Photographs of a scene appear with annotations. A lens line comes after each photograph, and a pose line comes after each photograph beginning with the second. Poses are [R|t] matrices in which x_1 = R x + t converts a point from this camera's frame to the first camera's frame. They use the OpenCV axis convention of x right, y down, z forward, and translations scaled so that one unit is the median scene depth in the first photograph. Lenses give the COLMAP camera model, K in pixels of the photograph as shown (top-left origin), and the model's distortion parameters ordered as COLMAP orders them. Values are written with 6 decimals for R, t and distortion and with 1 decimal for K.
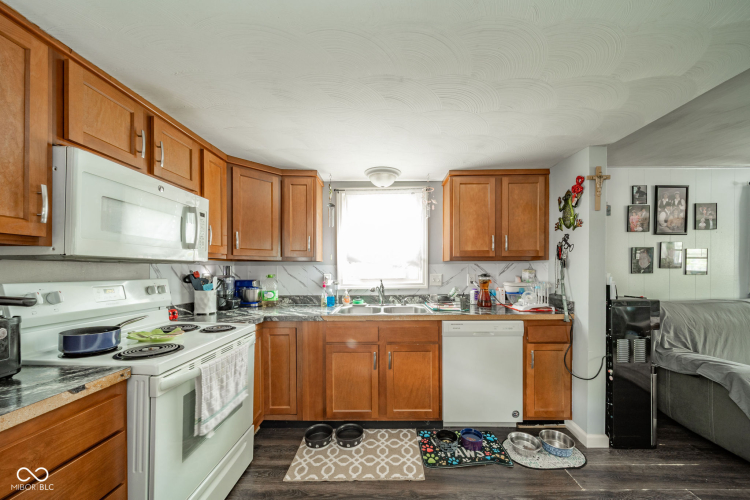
lens RADIAL K [[268.5, 0, 379.8], [0, 268.5, 270.4], [0, 0, 1]] dist [0.000409, 0.000019]
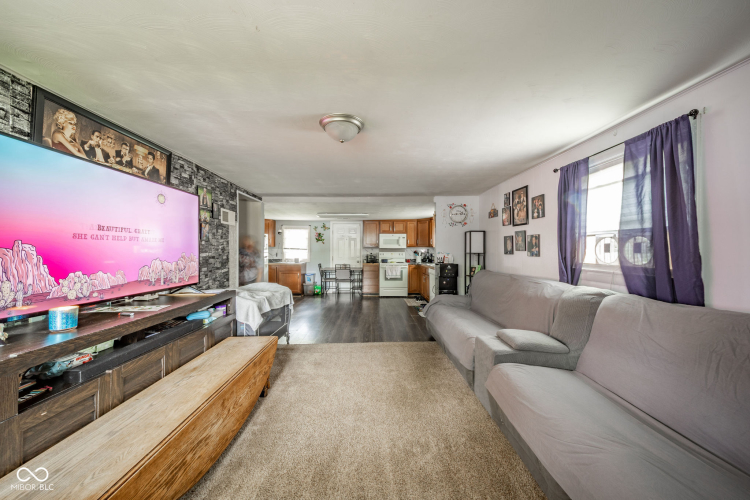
lens RADIAL K [[259.6, 0, 375.0], [0, 259.6, 250.0], [0, 0, 1]] dist [-0.001130, -0.000134]
pose [[0.027773, 0.006191, -0.999595, 2.646959], [-0.003260, 0.999976, 0.006103, -0.021126], [0.999609, 0.003089, 0.027792, 0.292821]]
